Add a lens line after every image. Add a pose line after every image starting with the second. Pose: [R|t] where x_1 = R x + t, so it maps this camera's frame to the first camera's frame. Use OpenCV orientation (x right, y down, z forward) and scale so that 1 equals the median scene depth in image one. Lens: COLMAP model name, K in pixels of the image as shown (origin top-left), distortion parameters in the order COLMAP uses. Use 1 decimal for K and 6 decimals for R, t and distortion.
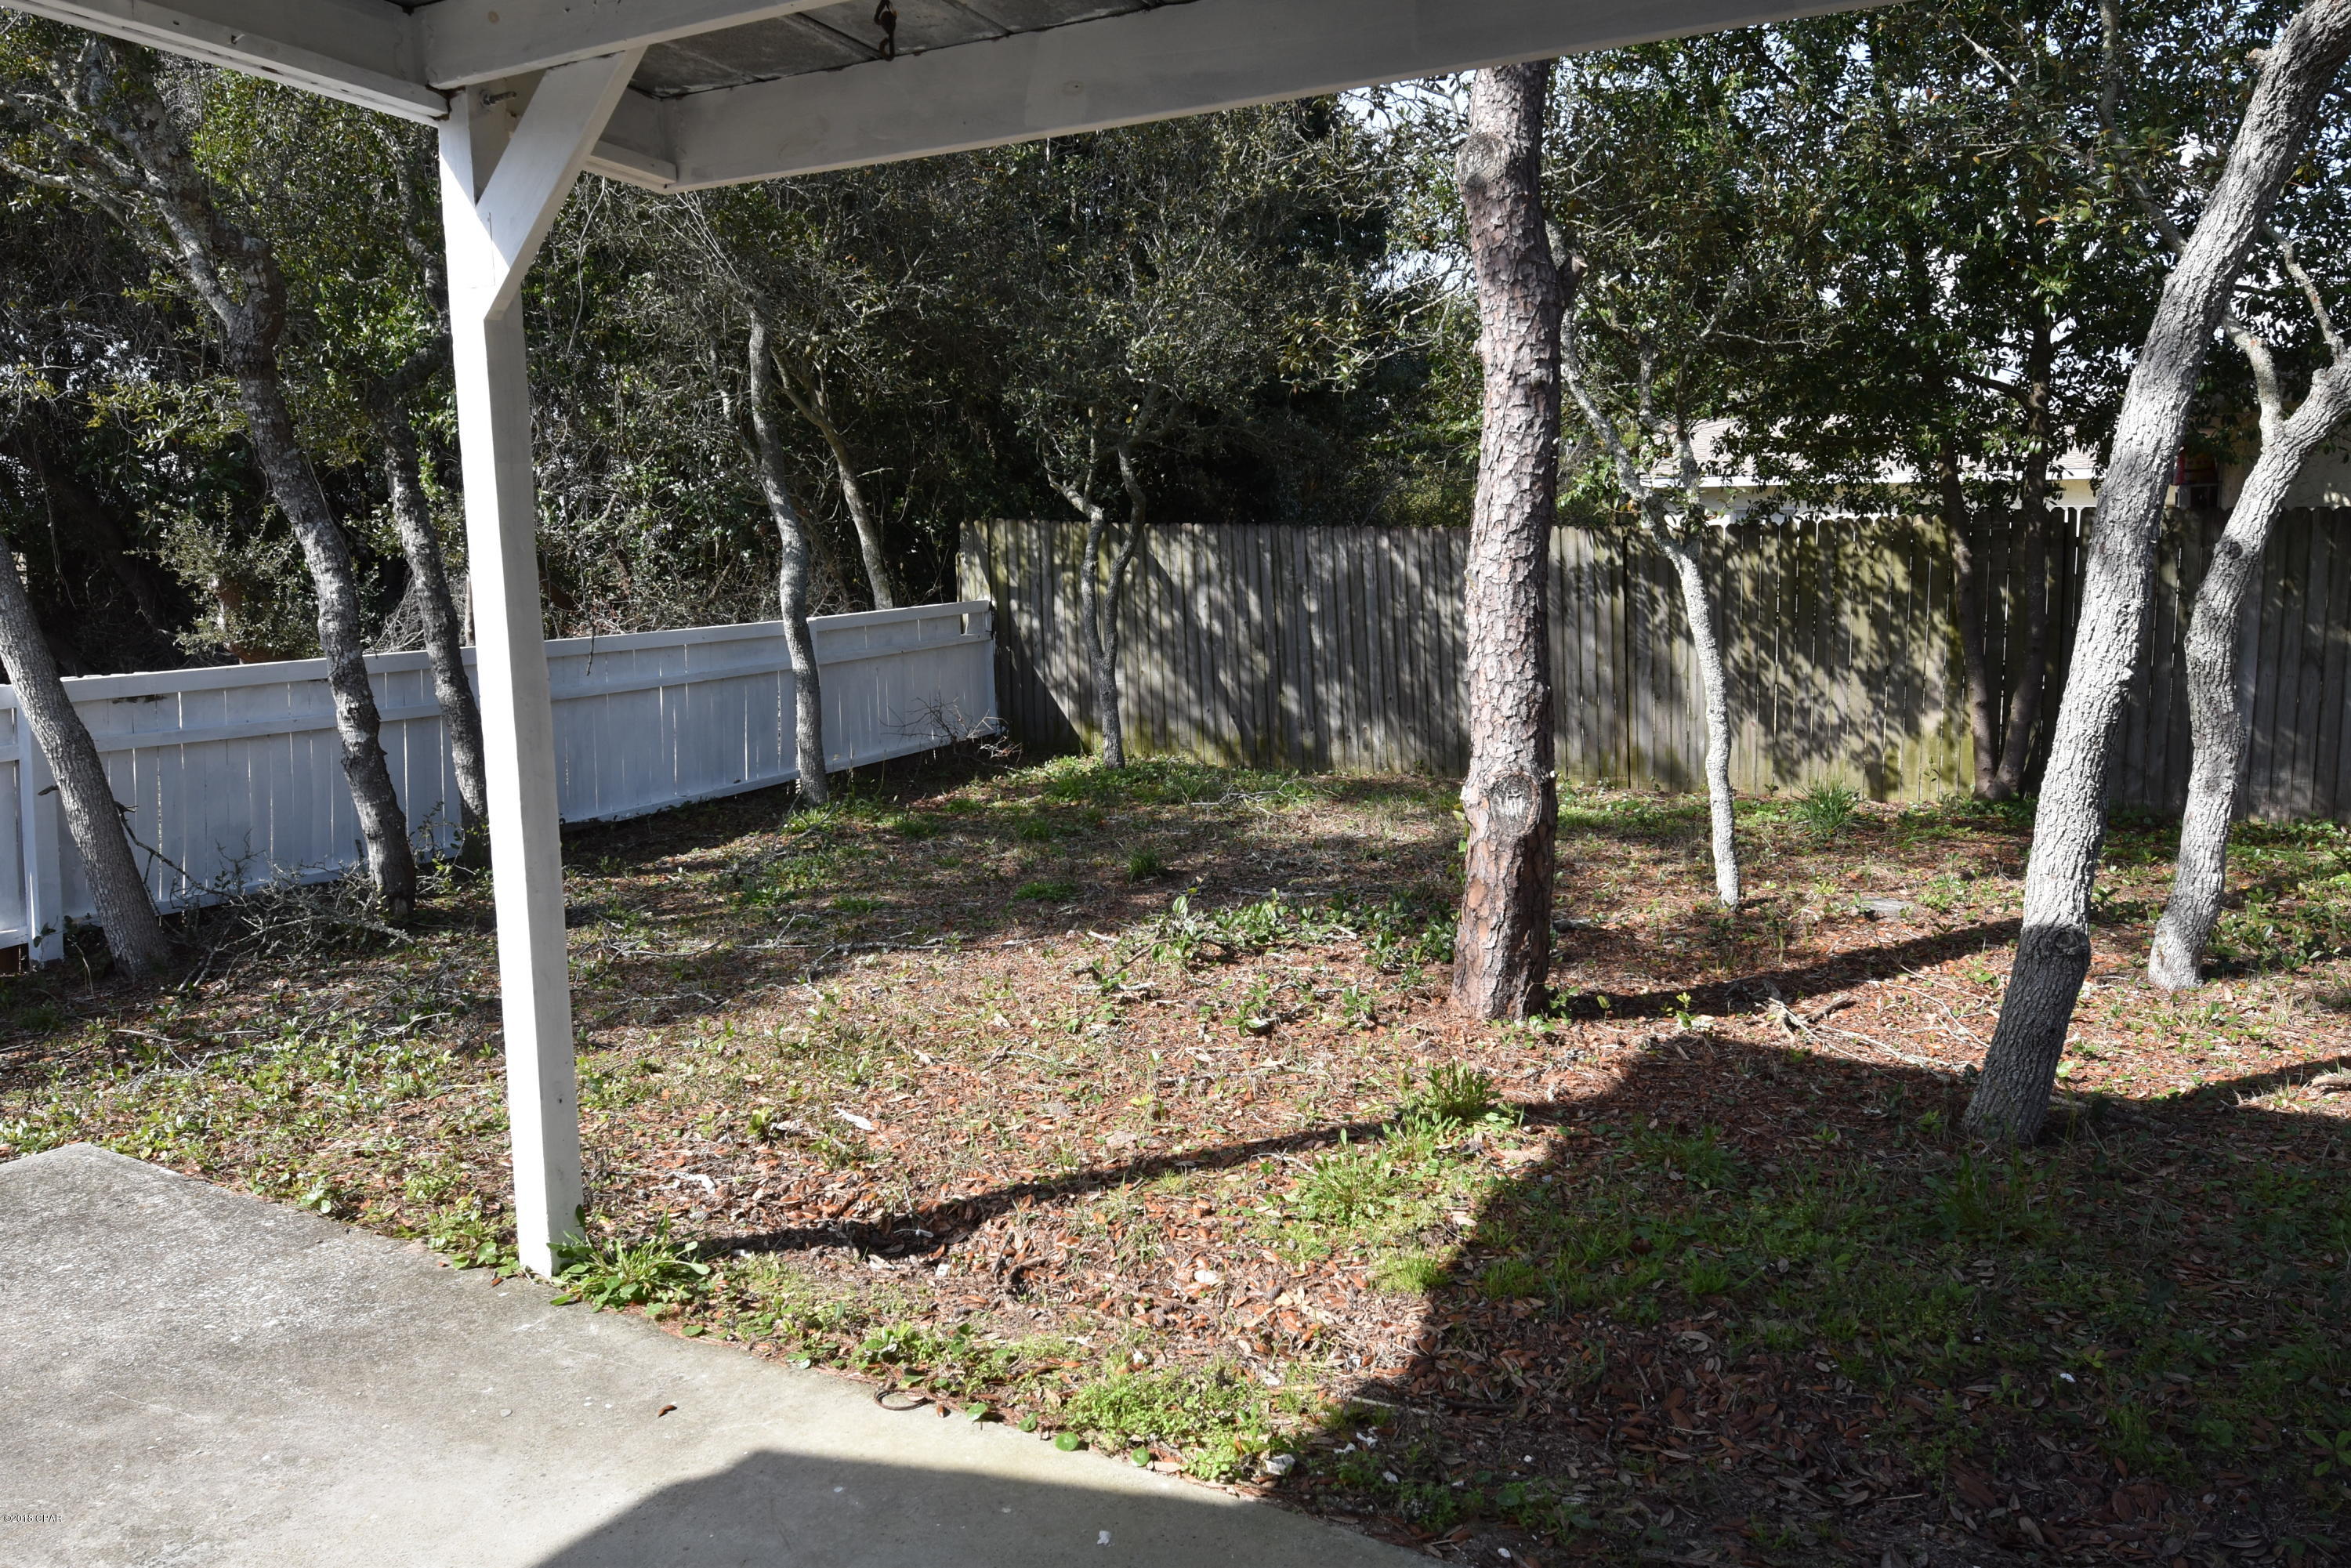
lens RADIAL K [[1642.7, 0, 1171.9], [0, 1642.7, 767.6], [0, 0, 1]] dist [0.008760, -0.037206]
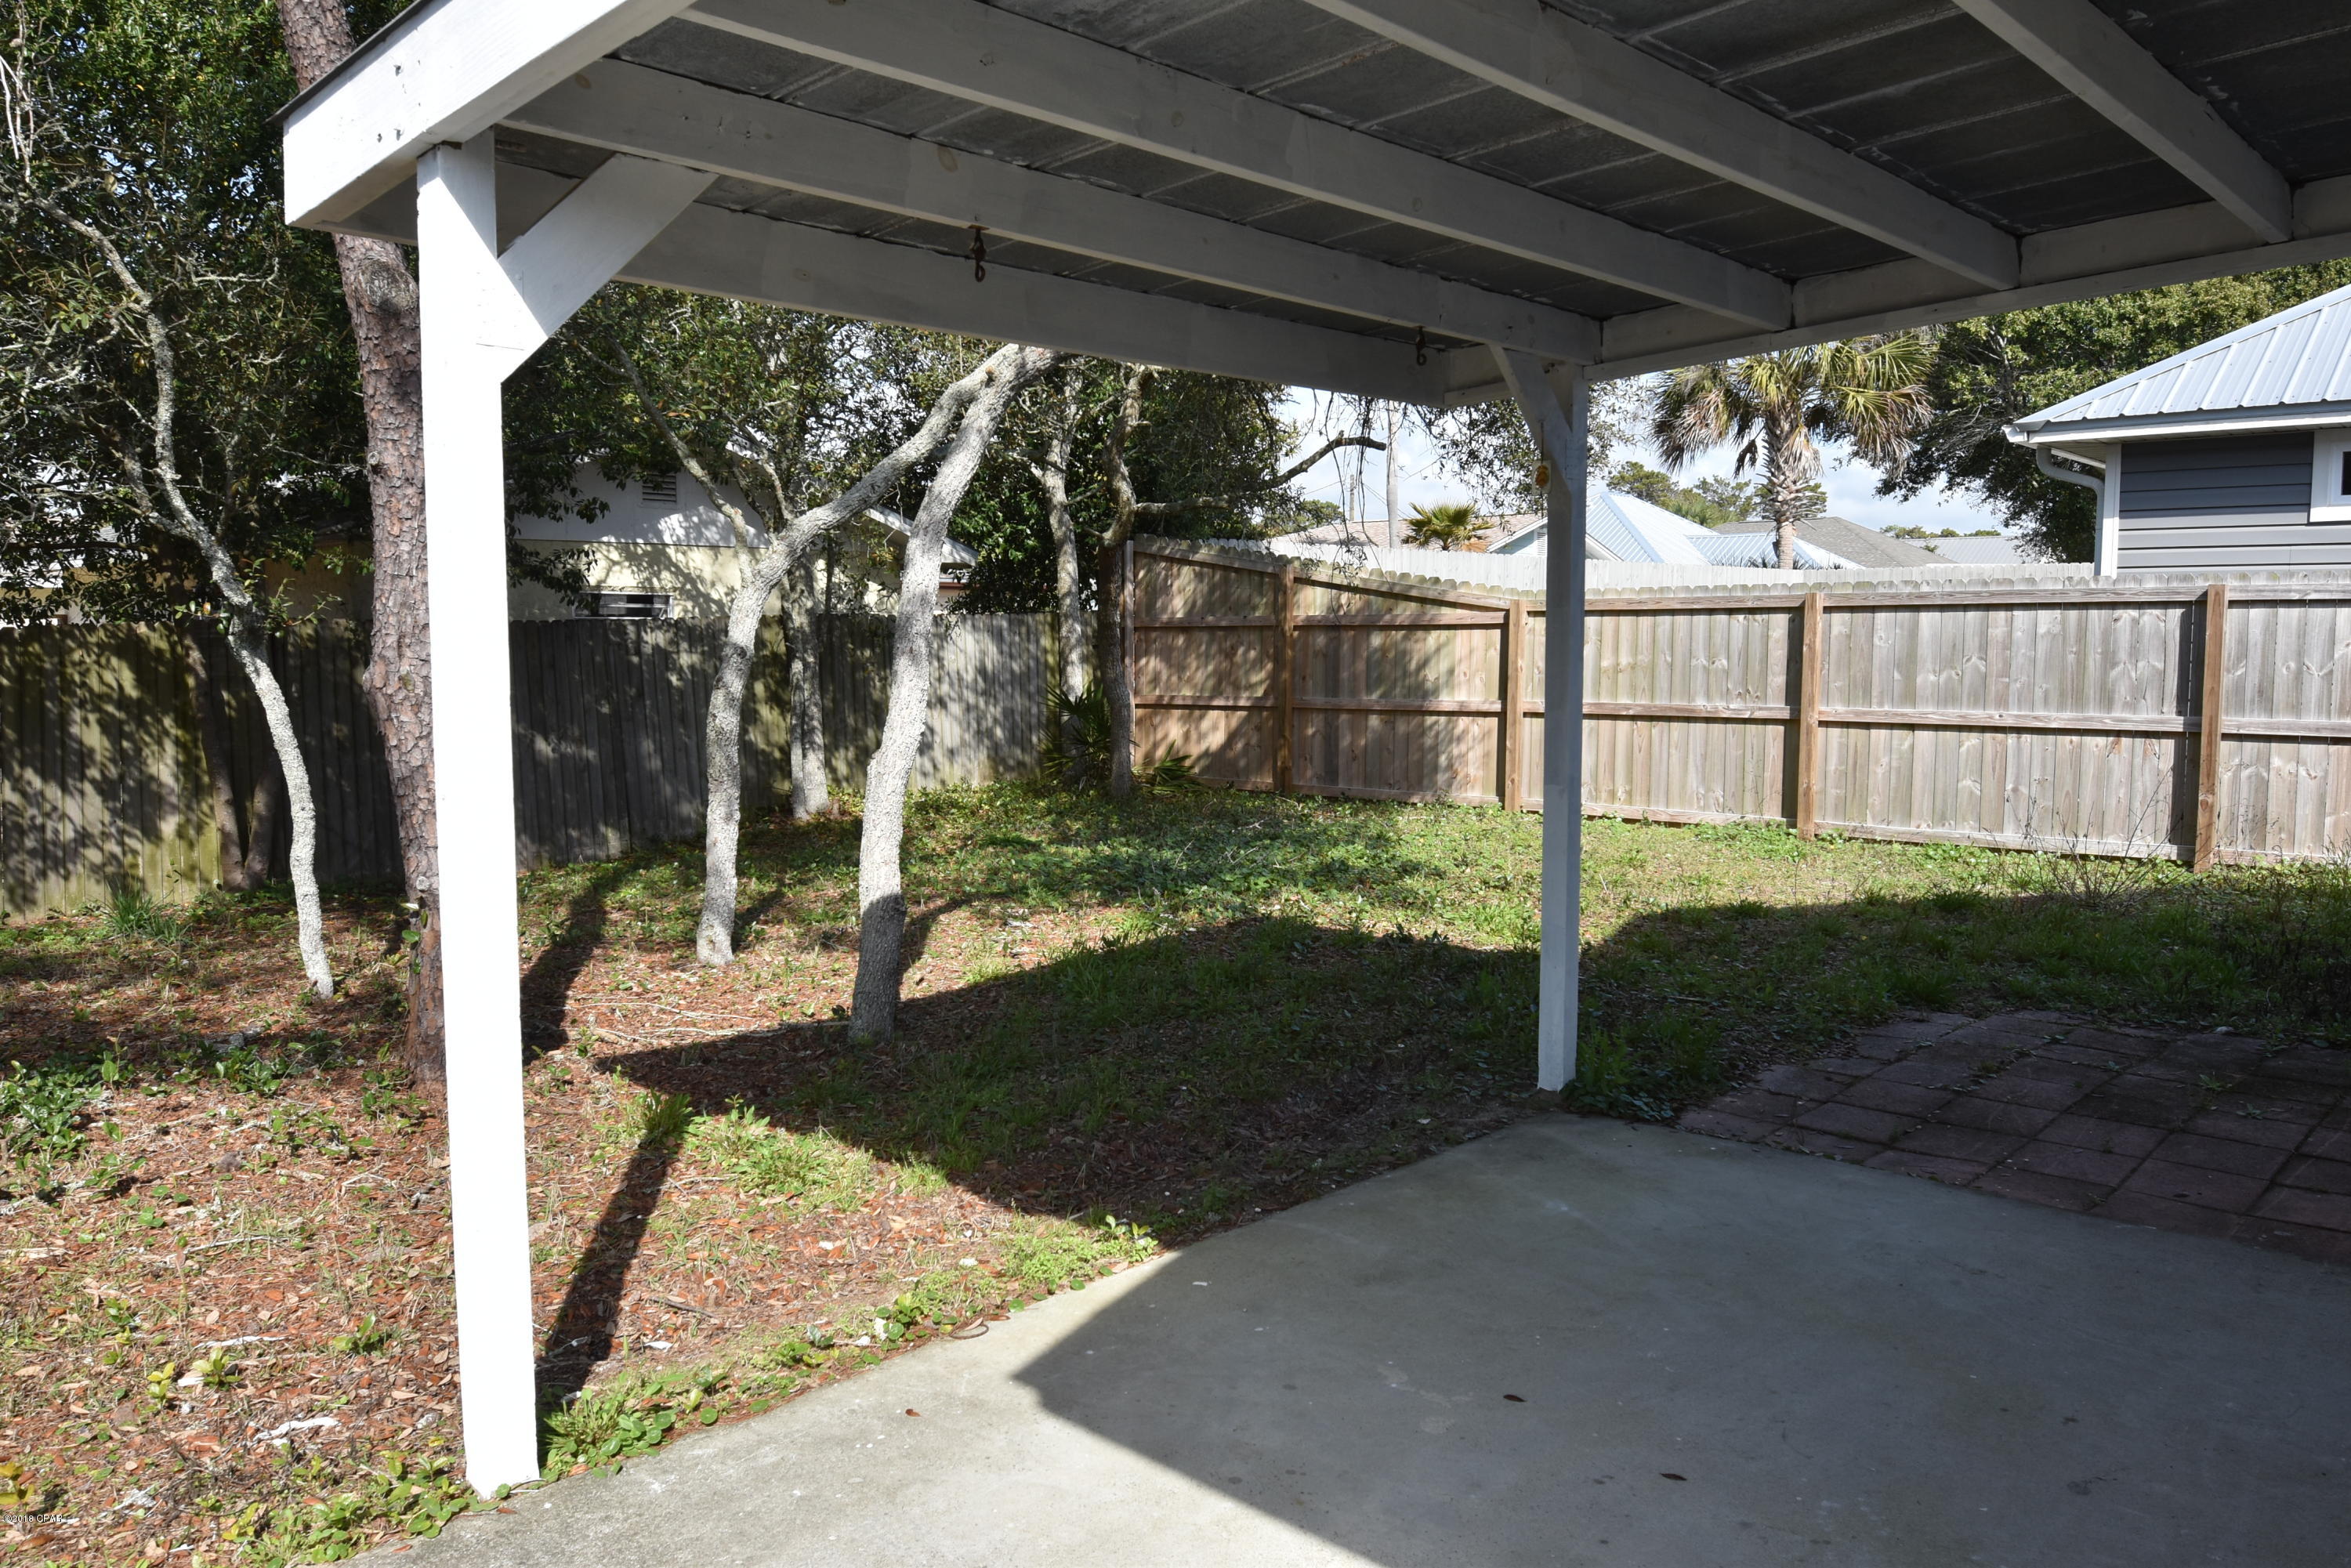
lens RADIAL K [[1642.7, 0, 1168.7], [0, 1642.7, 795.3], [0, 0, 1]] dist [0.008760, -0.037206]
pose [[0.278900, -0.083683, 0.956667, -0.333892], [0.131089, 0.990189, 0.048398, -0.014177], [-0.951331, 0.111910, 0.287133, 0.120845]]
